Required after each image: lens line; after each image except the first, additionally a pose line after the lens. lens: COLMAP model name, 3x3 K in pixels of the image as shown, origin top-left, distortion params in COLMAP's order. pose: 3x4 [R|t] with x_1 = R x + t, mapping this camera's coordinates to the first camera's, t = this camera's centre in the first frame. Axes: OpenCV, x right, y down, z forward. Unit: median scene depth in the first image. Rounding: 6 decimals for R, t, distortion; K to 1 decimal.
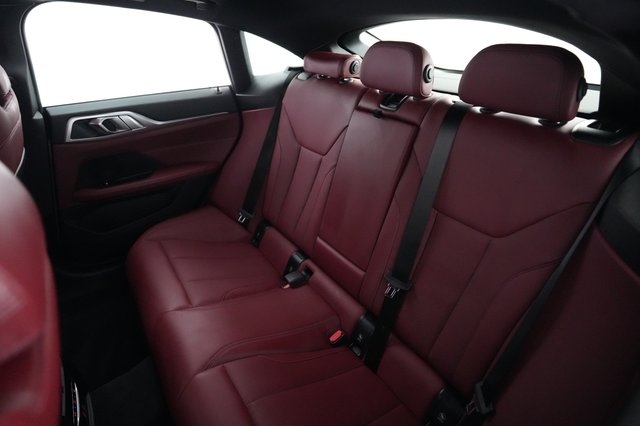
lens RADIAL K [[371.3, 0, 320.0], [0, 371.3, 213.0], [0, 0, 1]] dist [0.000541, 0.000032]
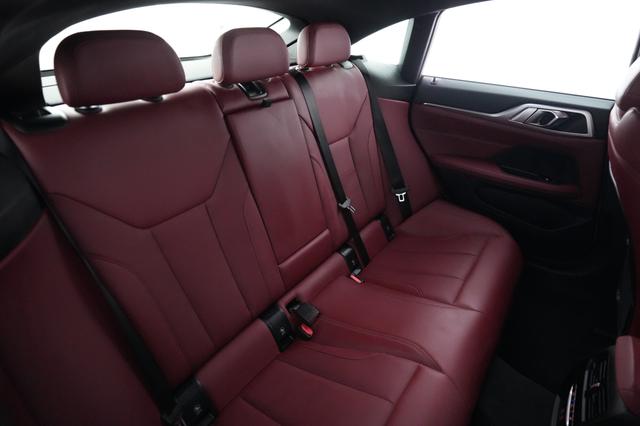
lens RADIAL K [[371.7, 0, 320.0], [0, 371.7, 213.0], [0, 0, 1]] dist [0.000897, 0.000565]
pose [[-0.386965, -0.433247, 0.813975, -0.762782], [0.401642, 0.715411, 0.571727, -0.525669], [-0.830025, 0.548164, -0.102829, 1.068010]]
